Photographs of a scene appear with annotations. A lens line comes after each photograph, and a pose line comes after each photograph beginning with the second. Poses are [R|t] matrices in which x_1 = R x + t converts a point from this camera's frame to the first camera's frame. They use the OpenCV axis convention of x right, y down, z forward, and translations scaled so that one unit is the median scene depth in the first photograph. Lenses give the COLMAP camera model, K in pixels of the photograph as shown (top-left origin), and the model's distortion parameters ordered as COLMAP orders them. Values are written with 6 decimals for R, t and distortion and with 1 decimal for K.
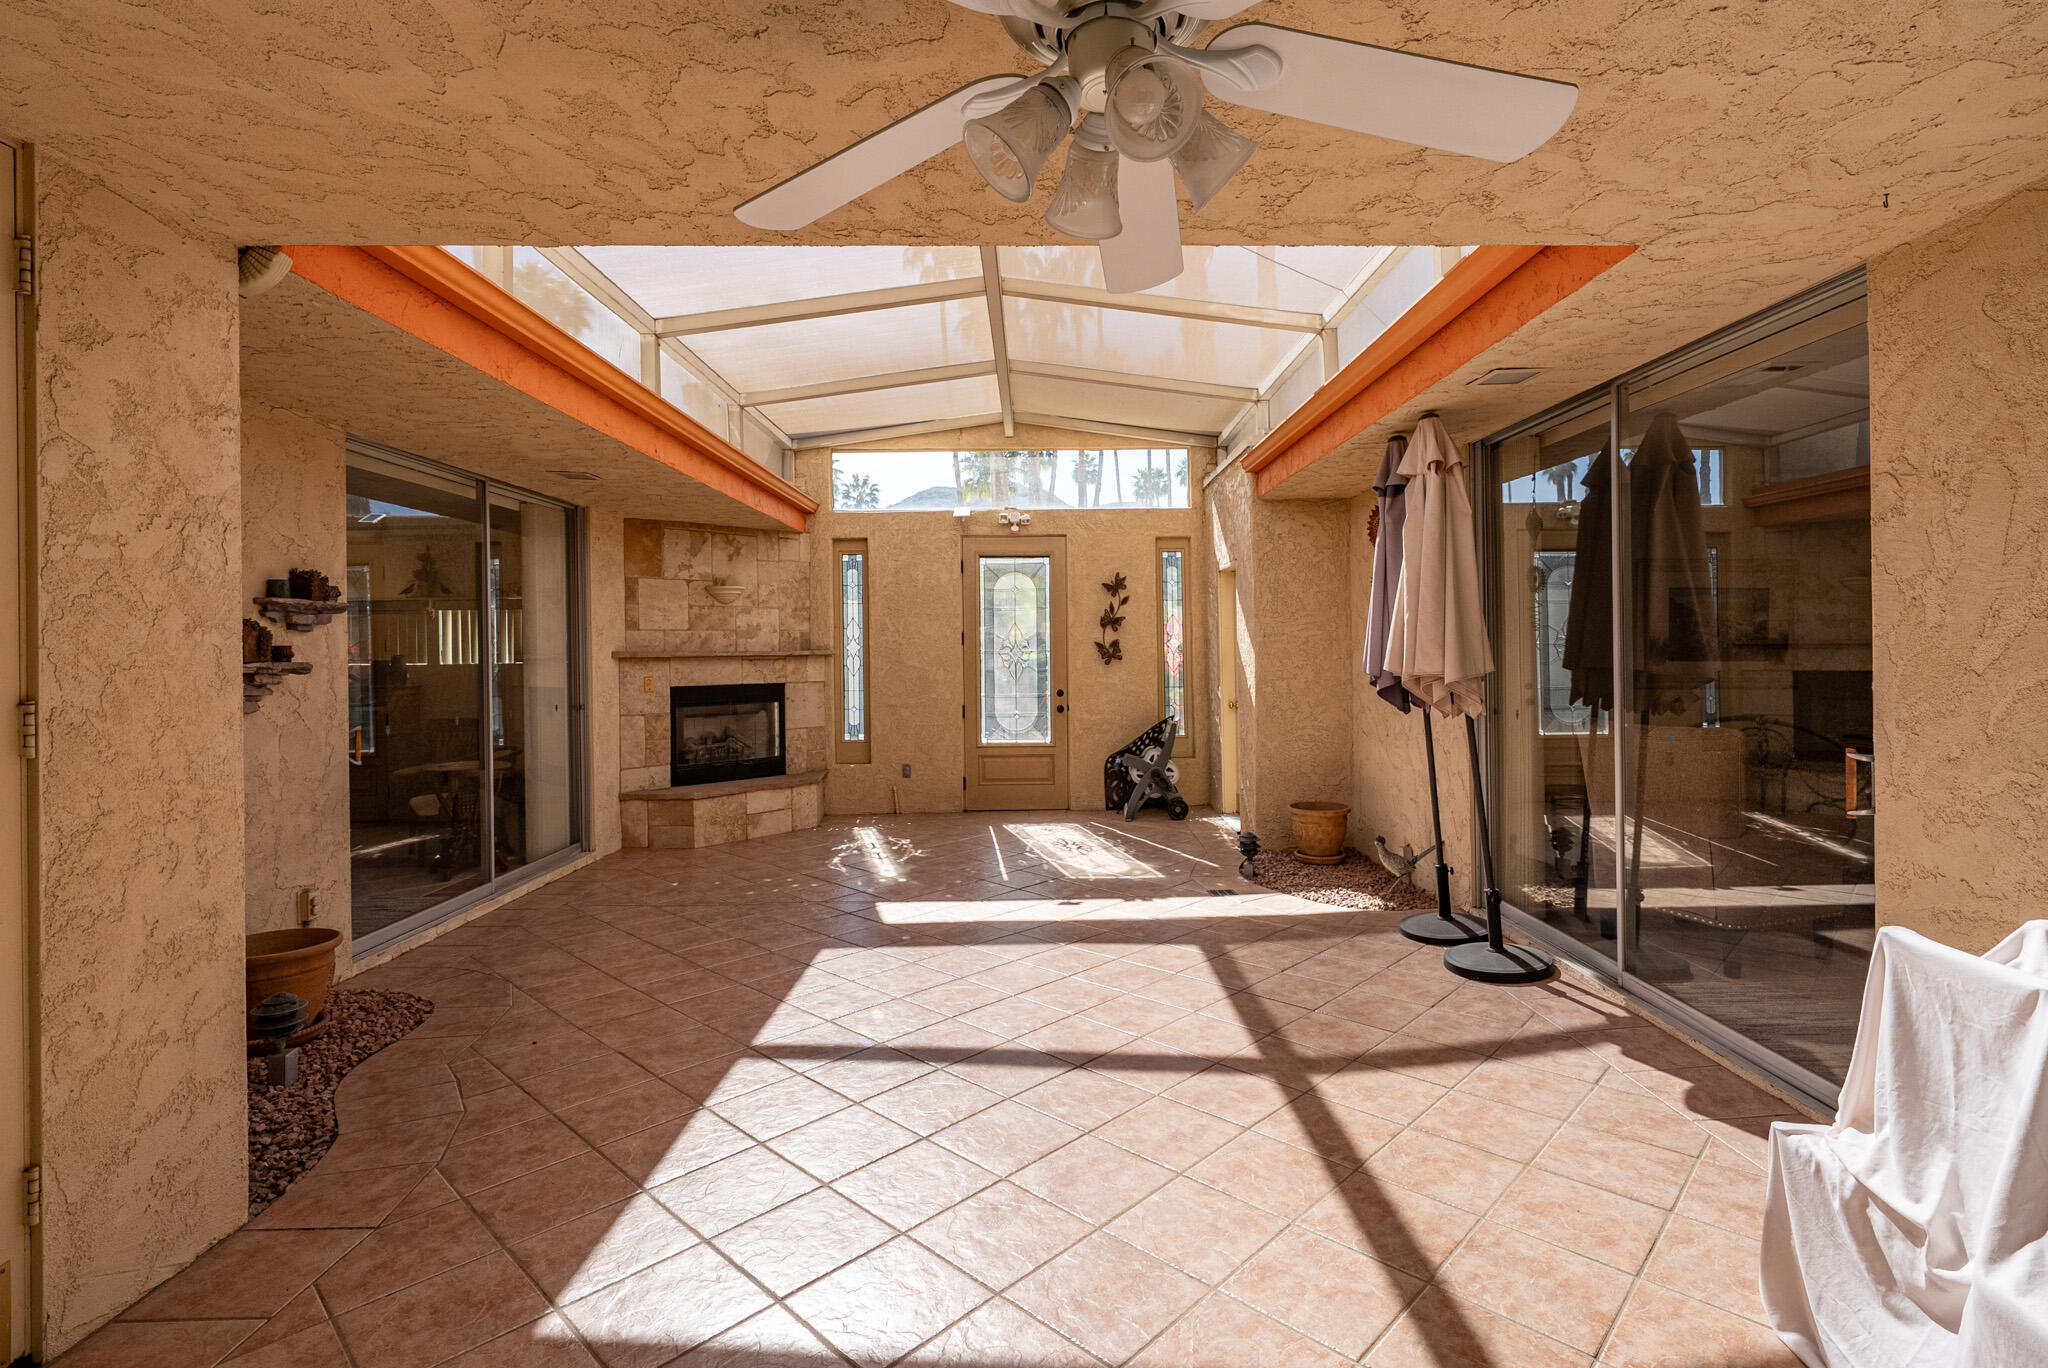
lens RADIAL K [[952.4, 0, 1027.8], [0, 952.4, 663.9], [0, 0, 1]] dist [-0.000047, -0.000025]
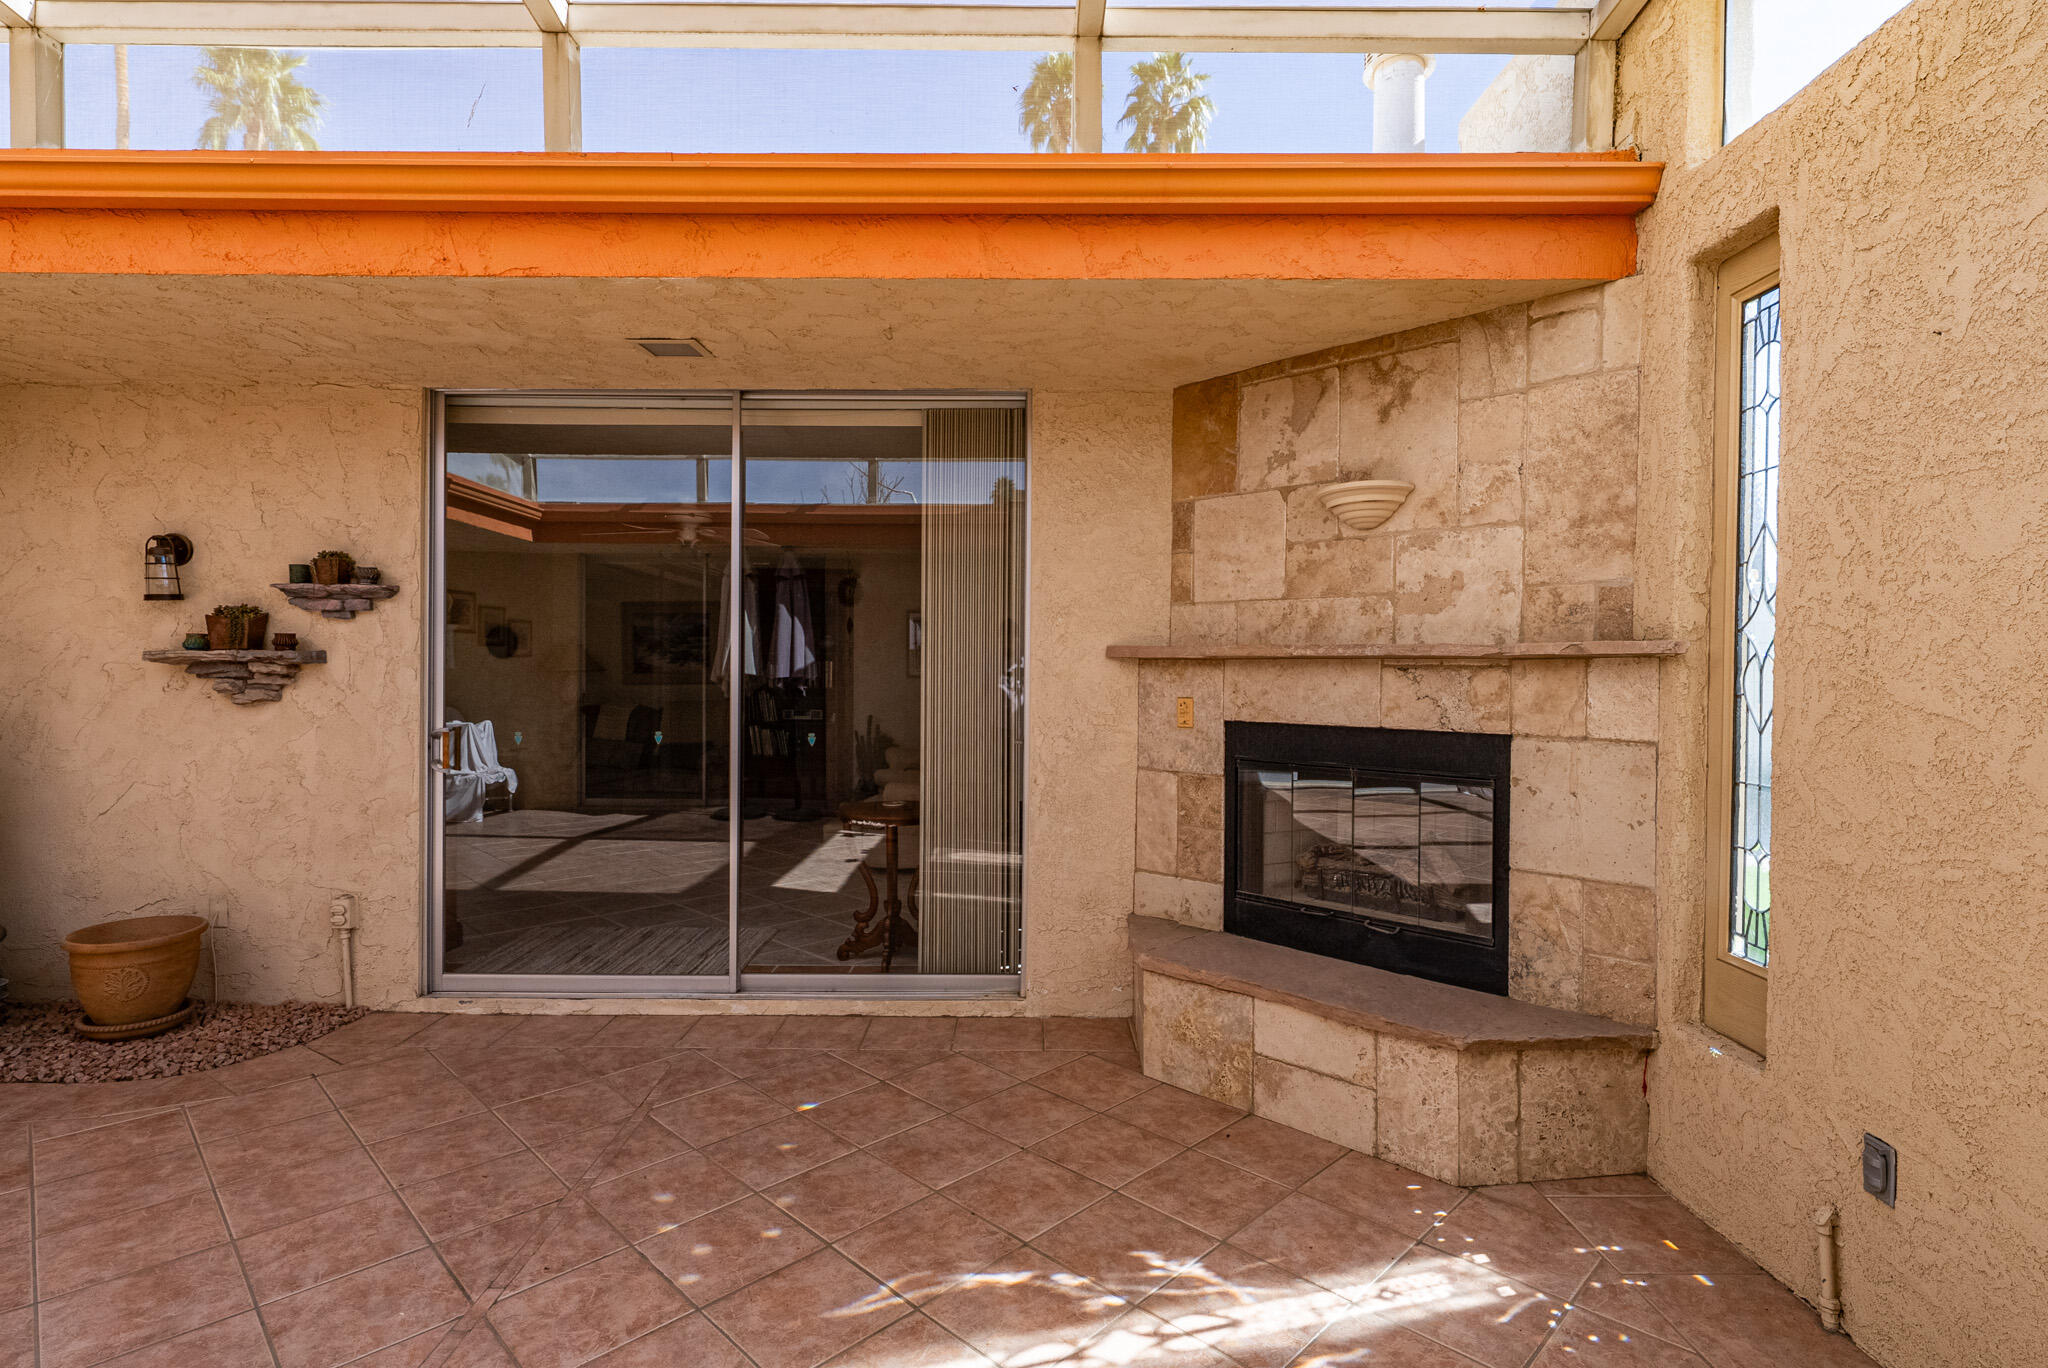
lens RADIAL K [[999.7, 0, 1024.5], [0, 999.7, 680.8], [0, 0, 1]] dist [0.000616, -0.000294]
pose [[0.006985, 0.023171, -0.999707, 0.115849], [-0.020798, 0.999519, 0.023021, -0.004981], [0.999759, 0.020631, 0.007463, 0.863773]]
